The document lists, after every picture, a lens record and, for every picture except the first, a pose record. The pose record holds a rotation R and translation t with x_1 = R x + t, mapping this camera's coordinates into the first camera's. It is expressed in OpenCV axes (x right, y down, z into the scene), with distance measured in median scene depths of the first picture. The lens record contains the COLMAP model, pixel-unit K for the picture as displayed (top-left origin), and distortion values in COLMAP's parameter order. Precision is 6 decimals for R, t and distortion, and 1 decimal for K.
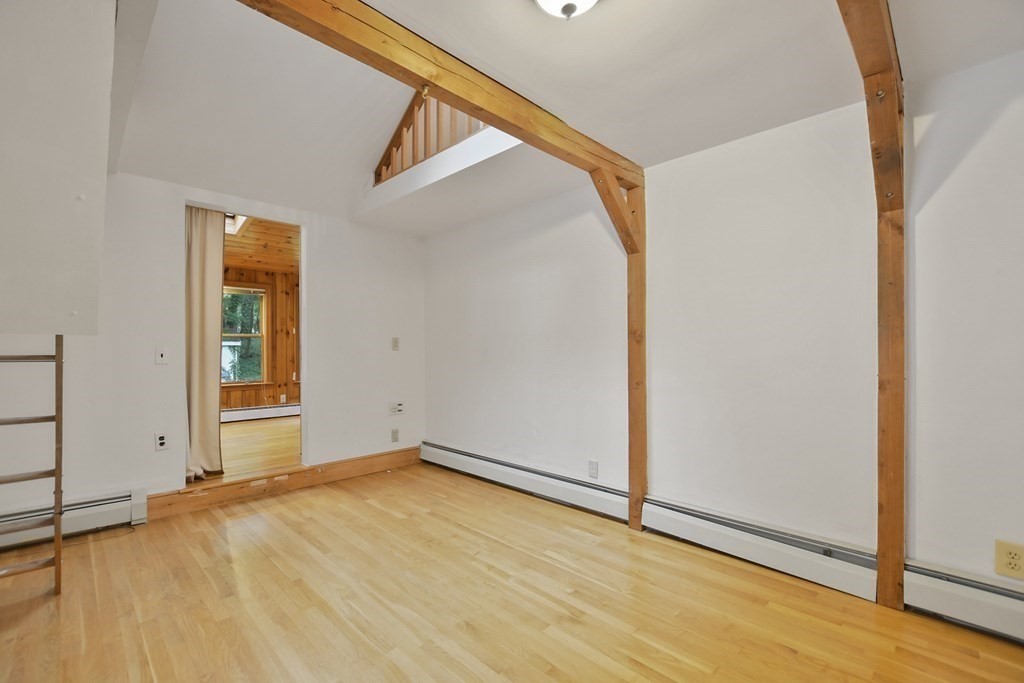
lens RADIAL K [[450.0, 0, 506.8], [0, 450.0, 346.1], [0, 0, 1]] dist [-0.013345, 0.002657]
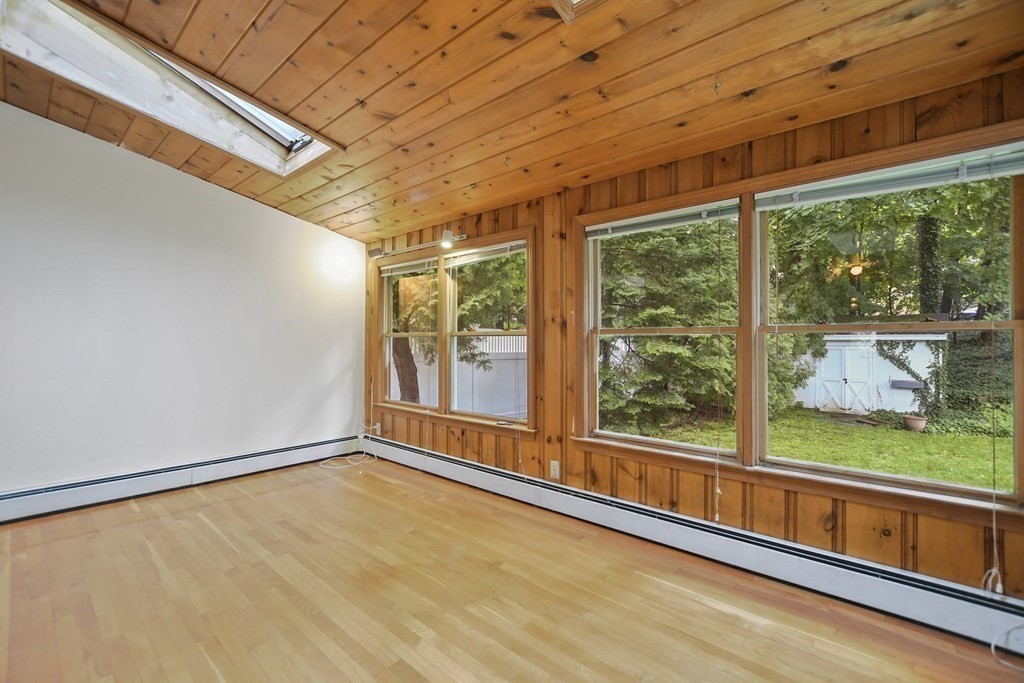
lens RADIAL K [[450.0, 0, 512.9], [0, 450.0, 342.5], [0, 0, 1]] dist [-0.013345, 0.002657]
pose [[0.068391, 0.002128, -0.997656, -0.046129], [0.008458, 0.999961, 0.002713, -0.013267], [0.997623, -0.008624, 0.068370, 0.925548]]
